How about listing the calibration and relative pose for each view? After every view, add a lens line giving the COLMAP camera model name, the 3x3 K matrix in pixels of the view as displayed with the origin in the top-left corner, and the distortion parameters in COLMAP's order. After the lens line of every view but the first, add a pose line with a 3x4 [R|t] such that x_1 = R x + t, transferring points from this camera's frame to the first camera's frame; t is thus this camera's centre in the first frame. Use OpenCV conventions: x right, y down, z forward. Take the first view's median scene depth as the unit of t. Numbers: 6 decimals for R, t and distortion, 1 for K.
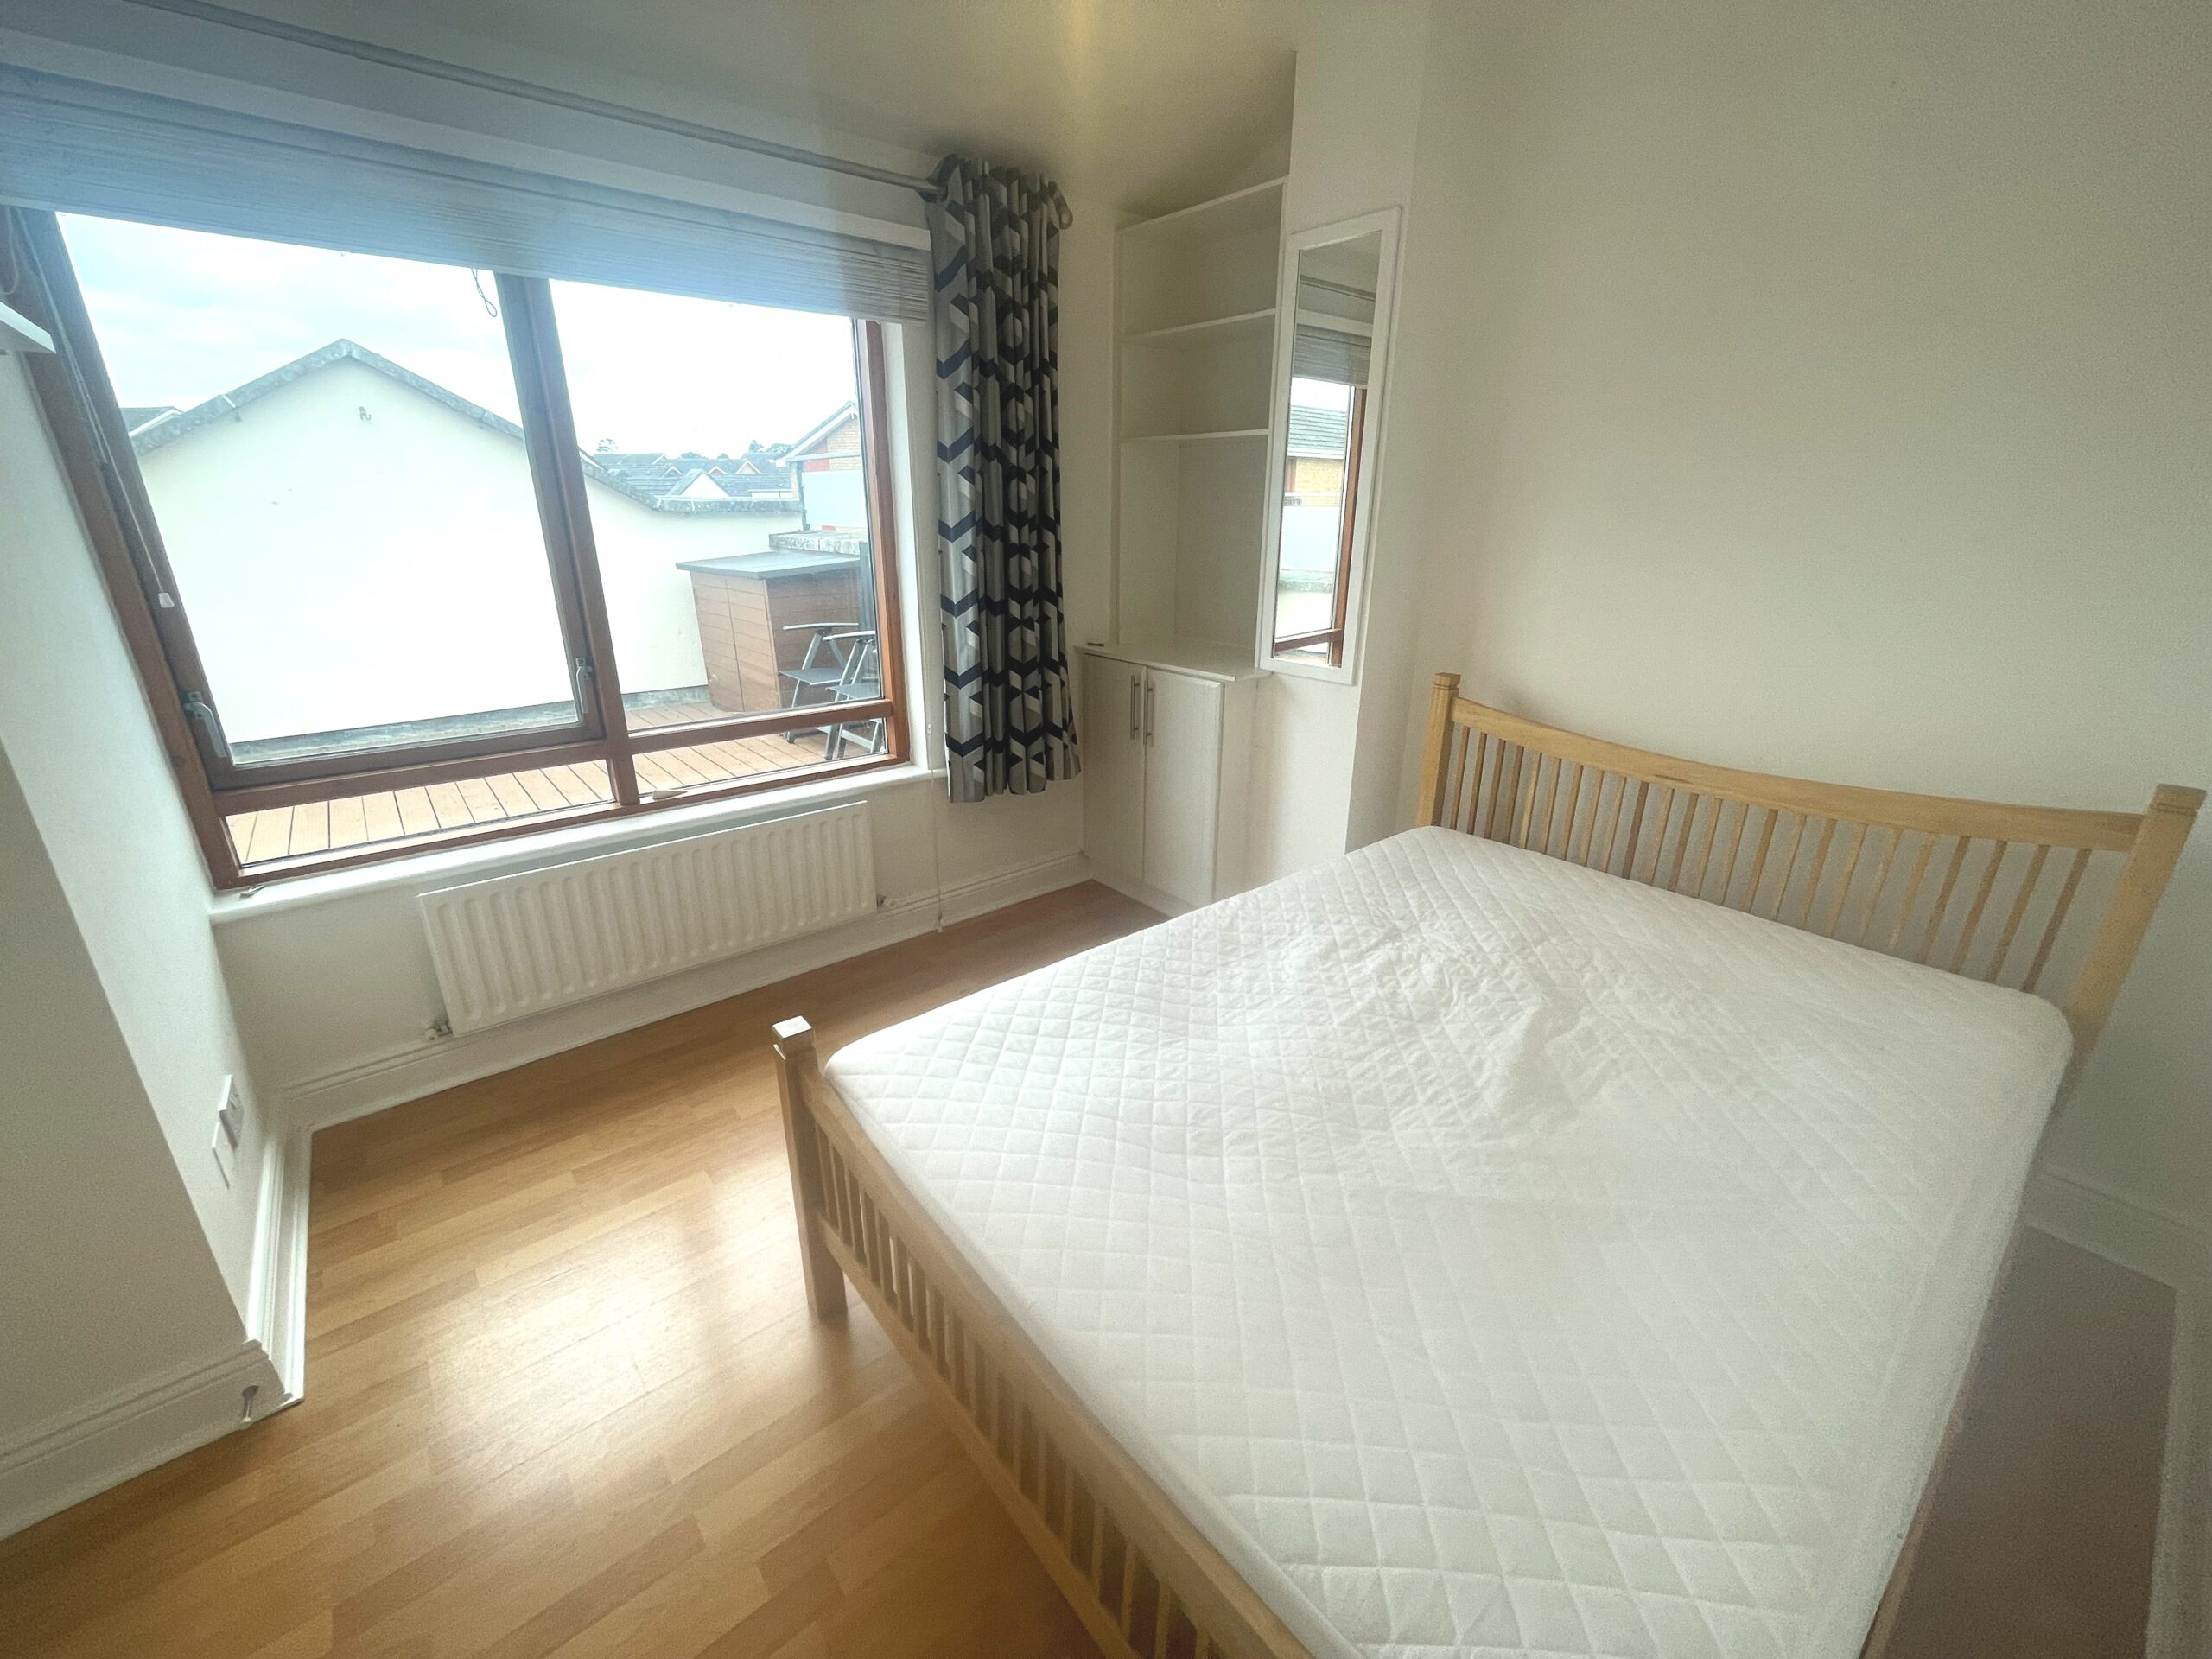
lens RADIAL K [[889.0, 0, 1108.2], [0, 889.0, 824.8], [0, 0, 1]] dist [-0.008974, -0.000252]
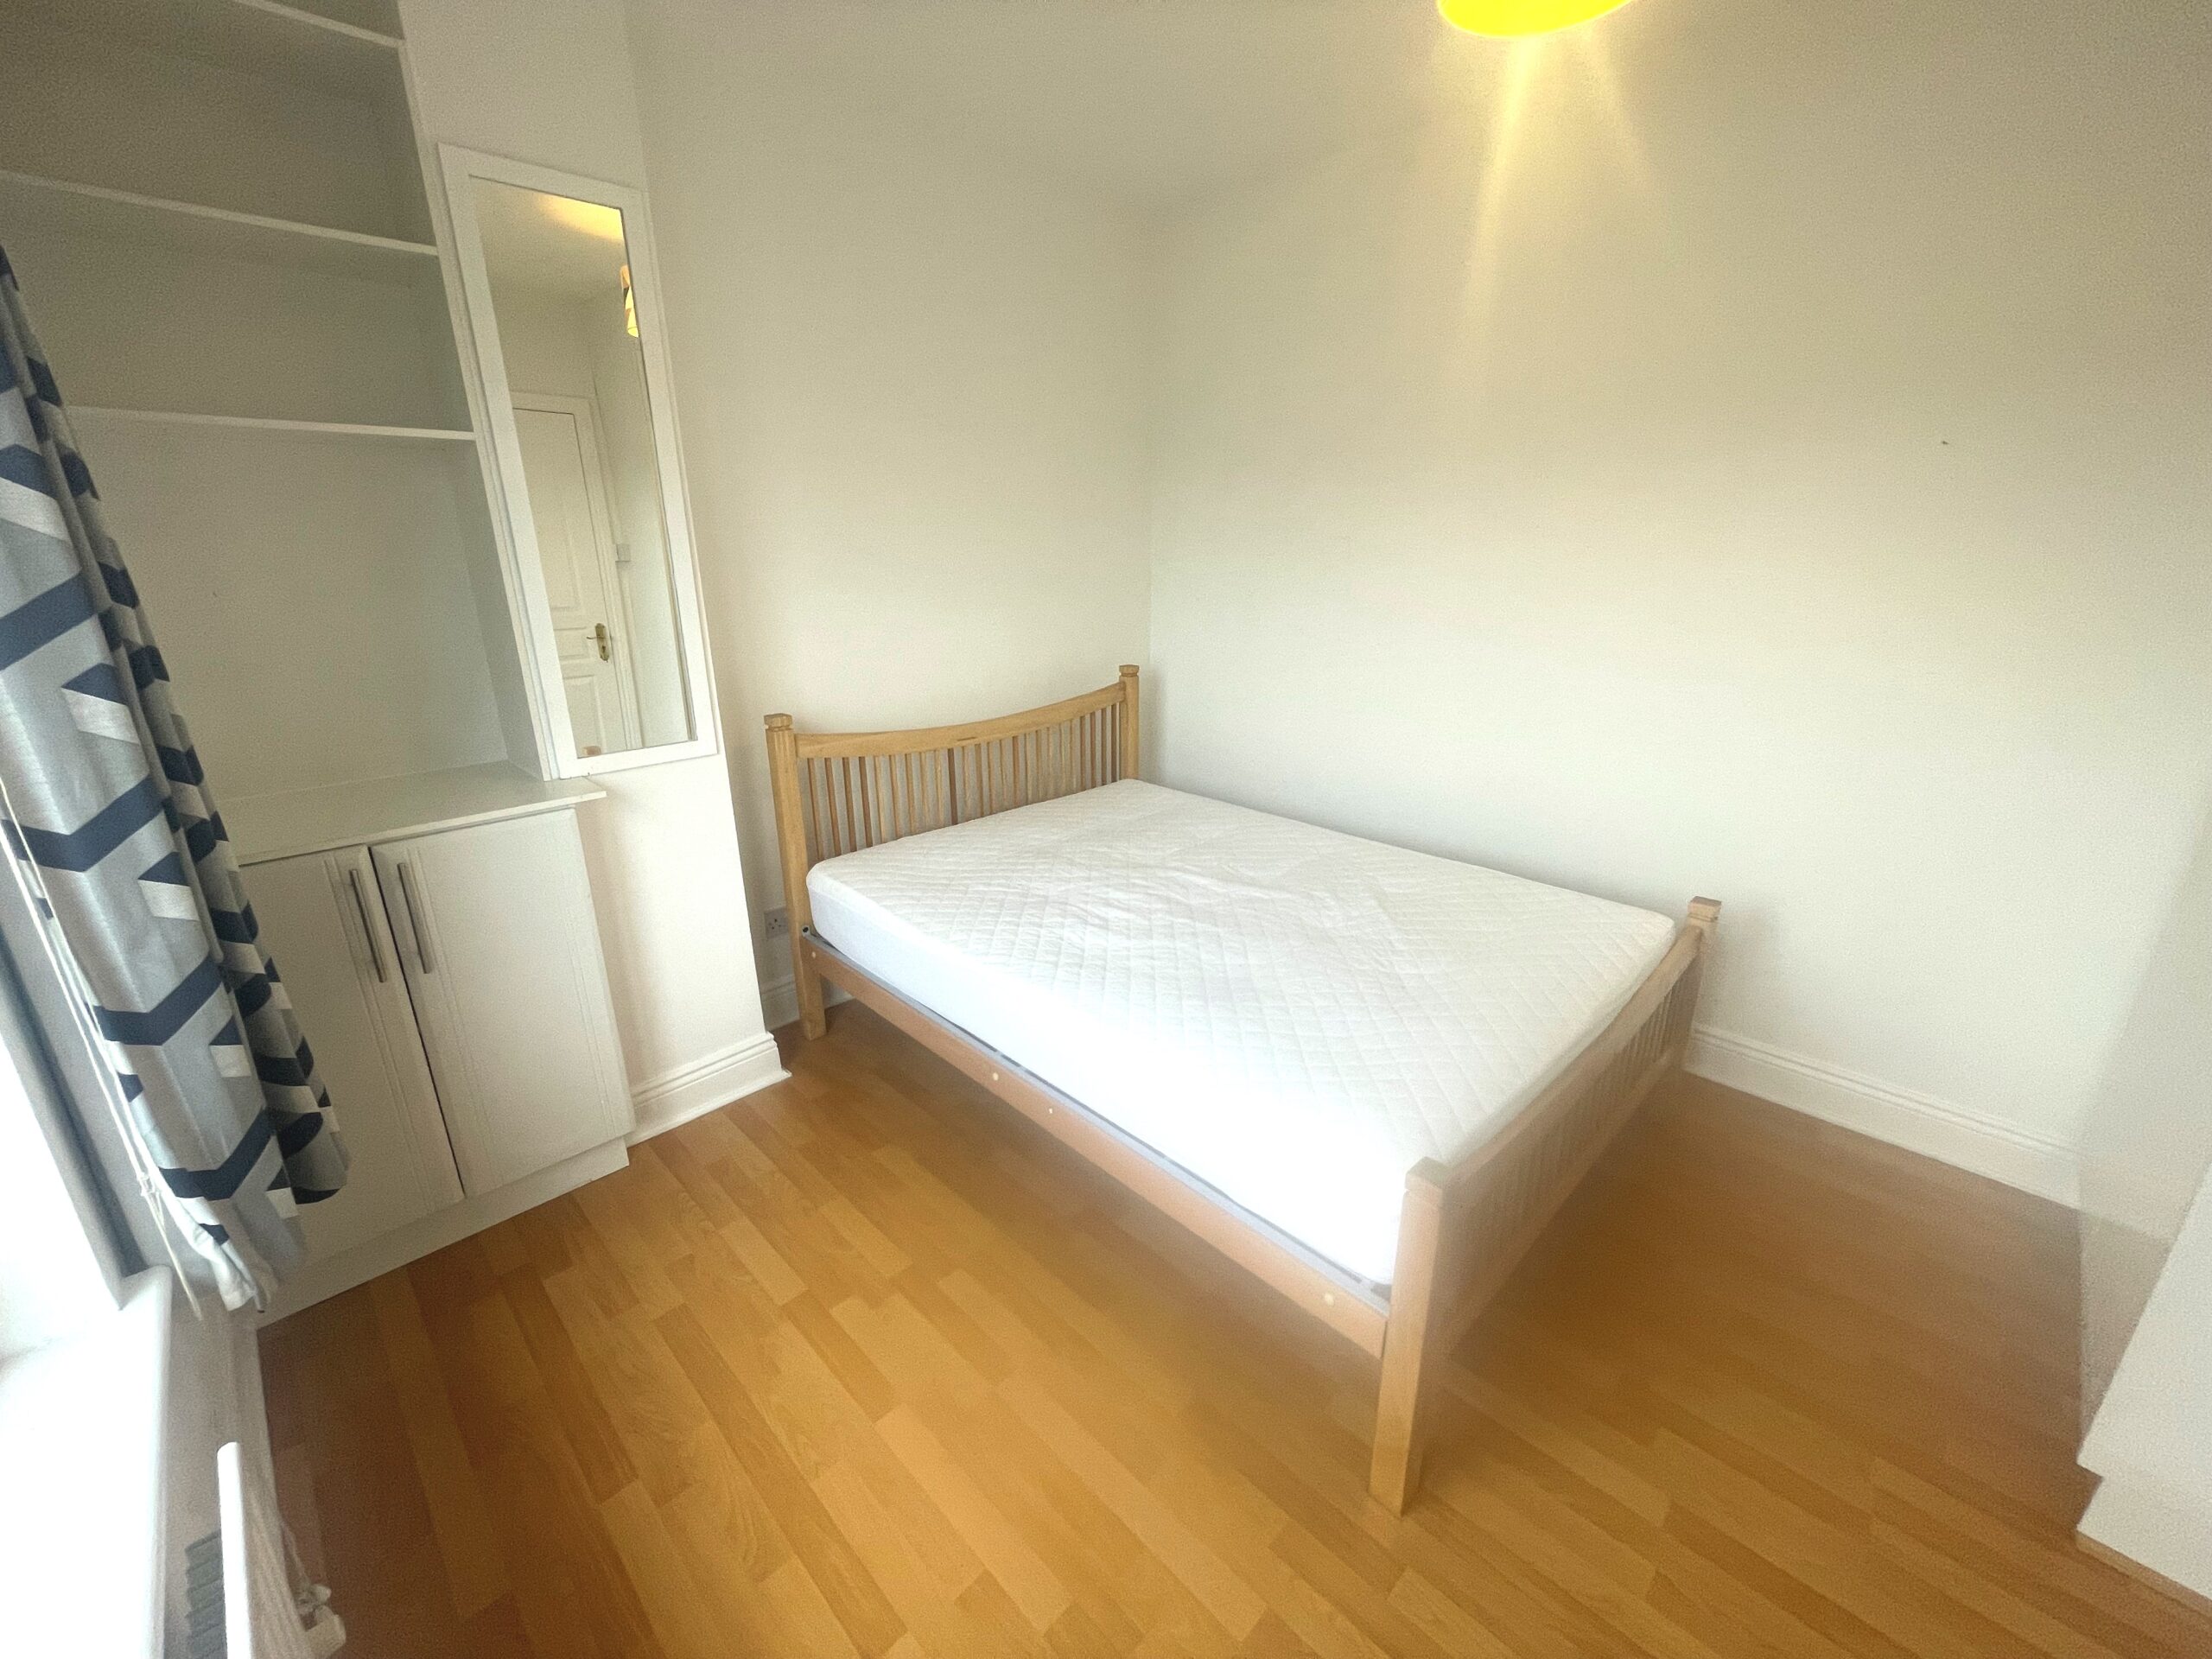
lens RADIAL K [[889.0, 0, 1108.2], [0, 889.0, 824.8], [0, 0, 1]] dist [-0.008974, -0.000252]
pose [[-0.085768, -0.309732, 0.946948, -0.681970], [0.335607, 0.885923, 0.320169, -0.286200], [-0.938089, 0.345263, 0.027965, 0.765415]]
